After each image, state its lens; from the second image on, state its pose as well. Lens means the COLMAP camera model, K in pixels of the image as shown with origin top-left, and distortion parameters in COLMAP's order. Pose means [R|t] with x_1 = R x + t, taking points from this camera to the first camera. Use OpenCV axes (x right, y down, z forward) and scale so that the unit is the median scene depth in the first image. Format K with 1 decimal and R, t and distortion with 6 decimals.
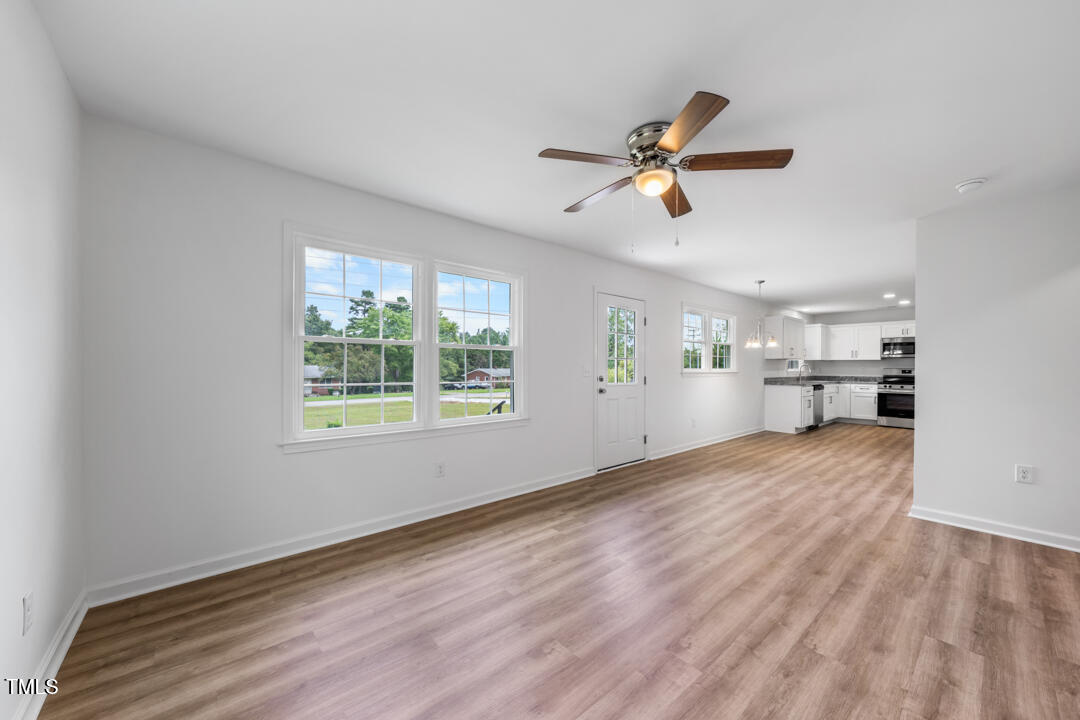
lens RADIAL K [[397.1, 0, 550.2], [0, 397.1, 362.1], [0, 0, 1]] dist [0.000110, -0.000421]
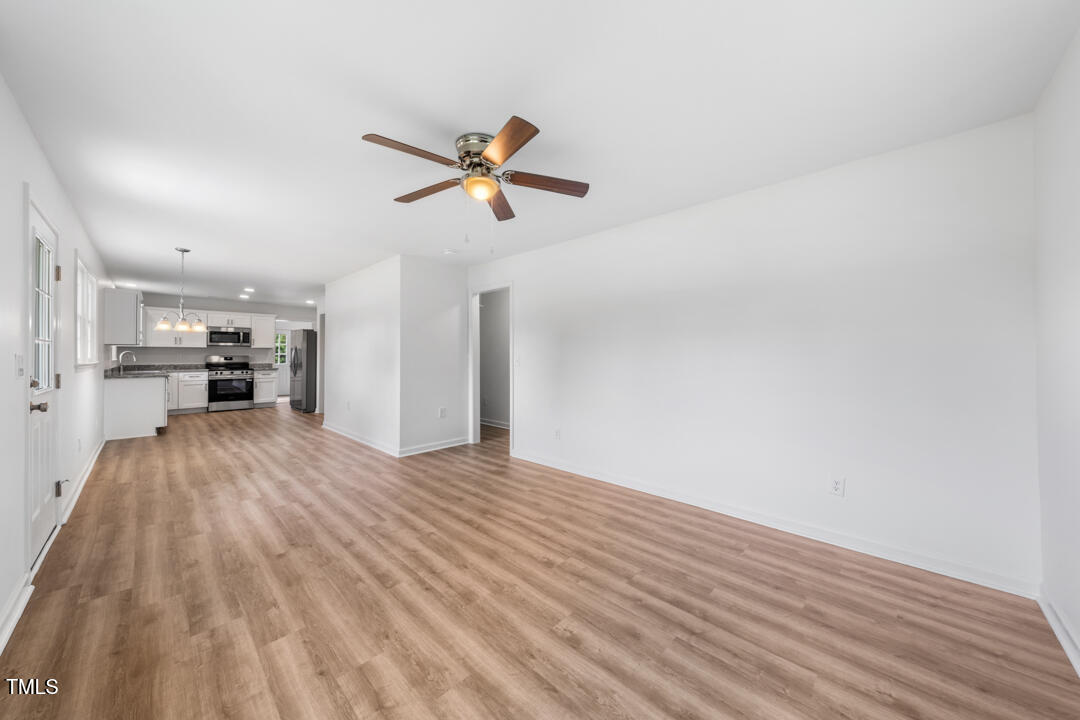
lens RADIAL K [[371.8, 0, 540.1], [0, 371.8, 353.9], [0, 0, 1]] dist [-0.006801, -0.000142]
pose [[-0.076388, -0.002039, 0.997076, -0.488907], [-0.010250, 0.999947, 0.001260, 0.001837], [-0.997026, -0.010124, -0.076404, 0.590149]]
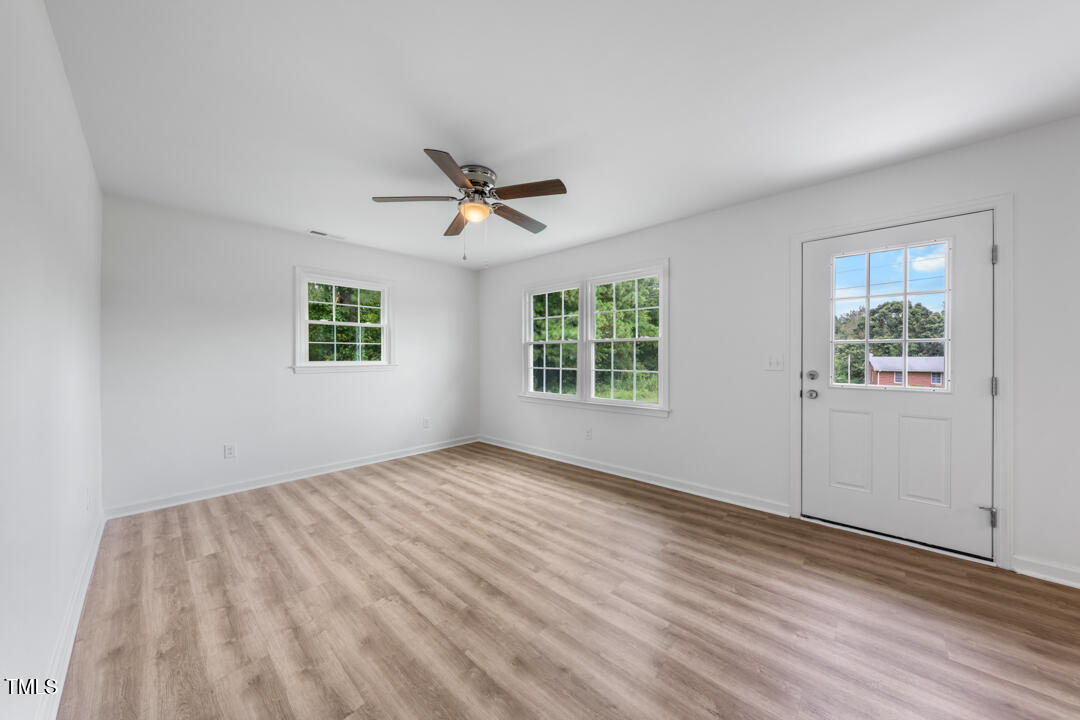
lens RADIAL K [[371.8, 0, 545.9], [0, 371.8, 357.7], [0, 0, 1]] dist [-0.006801, -0.000142]
pose [[0.103460, -0.003465, -0.994628, 0.936422], [0.013303, 0.999909, -0.002100, 0.012012], [0.994545, -0.013014, 0.103496, 0.708711]]
